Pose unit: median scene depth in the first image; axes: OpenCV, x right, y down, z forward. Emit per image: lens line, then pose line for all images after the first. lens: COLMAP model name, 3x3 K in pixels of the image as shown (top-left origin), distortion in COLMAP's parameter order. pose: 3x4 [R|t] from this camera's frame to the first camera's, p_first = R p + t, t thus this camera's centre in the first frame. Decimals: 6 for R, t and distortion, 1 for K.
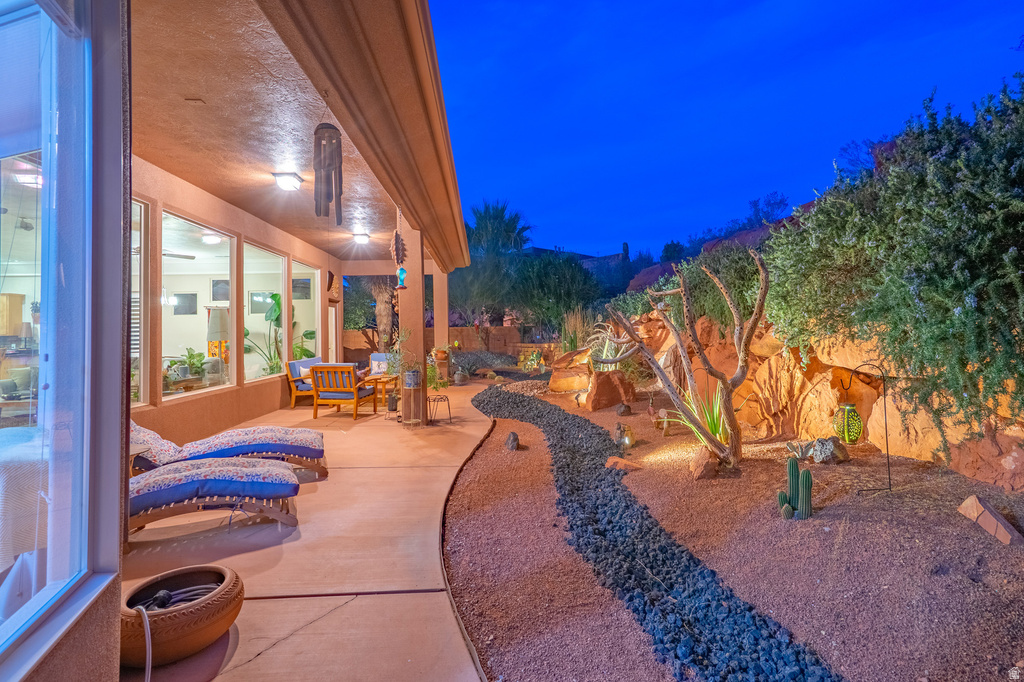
lens RADIAL K [[481.3, 0, 516.2], [0, 481.3, 317.1], [0, 0, 1]] dist [0.009989, 0.000425]
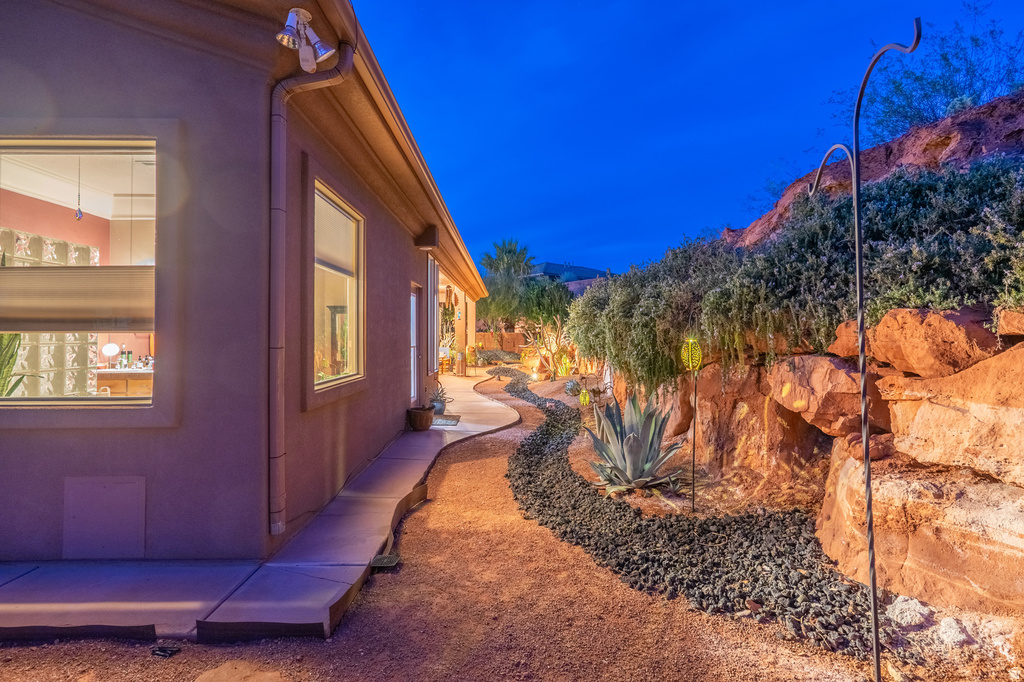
lens RADIAL K [[480.9, 0, 512.6], [0, 480.9, 331.7], [0, 0, 1]] dist [0.012905, 0.000993]
pose [[0.998331, 0.003948, -0.057618, 0.147459], [-0.002786, 0.999791, 0.020245, -0.031448], [0.057686, -0.020051, 0.998133, -1.152136]]
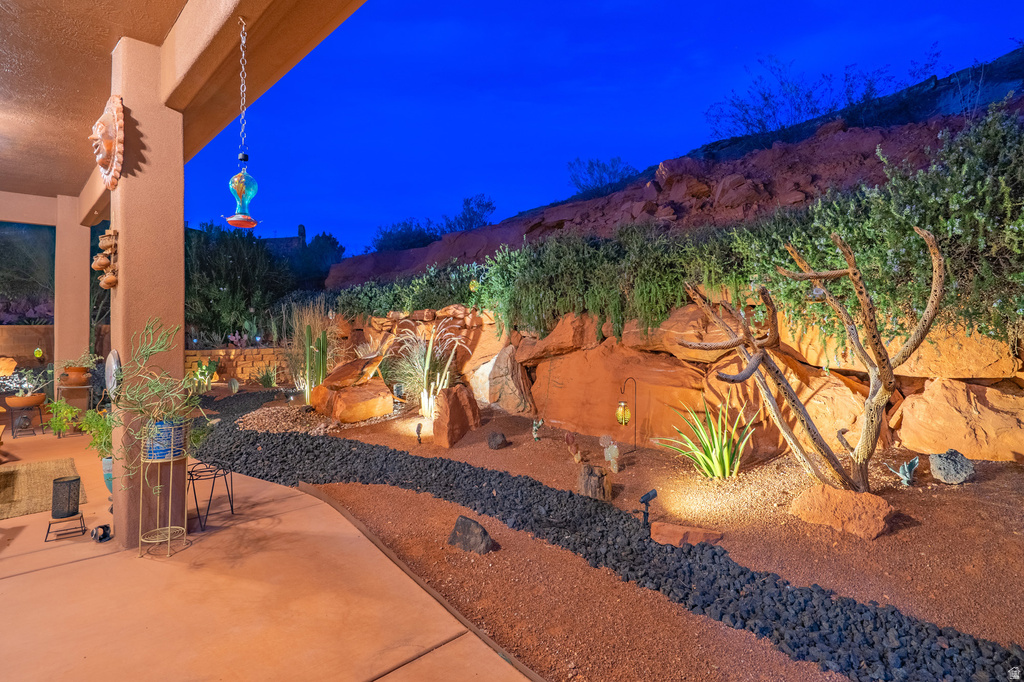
lens RADIAL K [[506.1, 0, 513.9], [0, 506.1, 311.8], [0, 0, 1]] dist [-0.013854, 0.000638]
pose [[0.745226, 0.027934, 0.666227, -0.261046], [-0.020099, 0.999609, -0.019431, 0.013336], [-0.666509, 0.001090, 0.745496, 0.399615]]
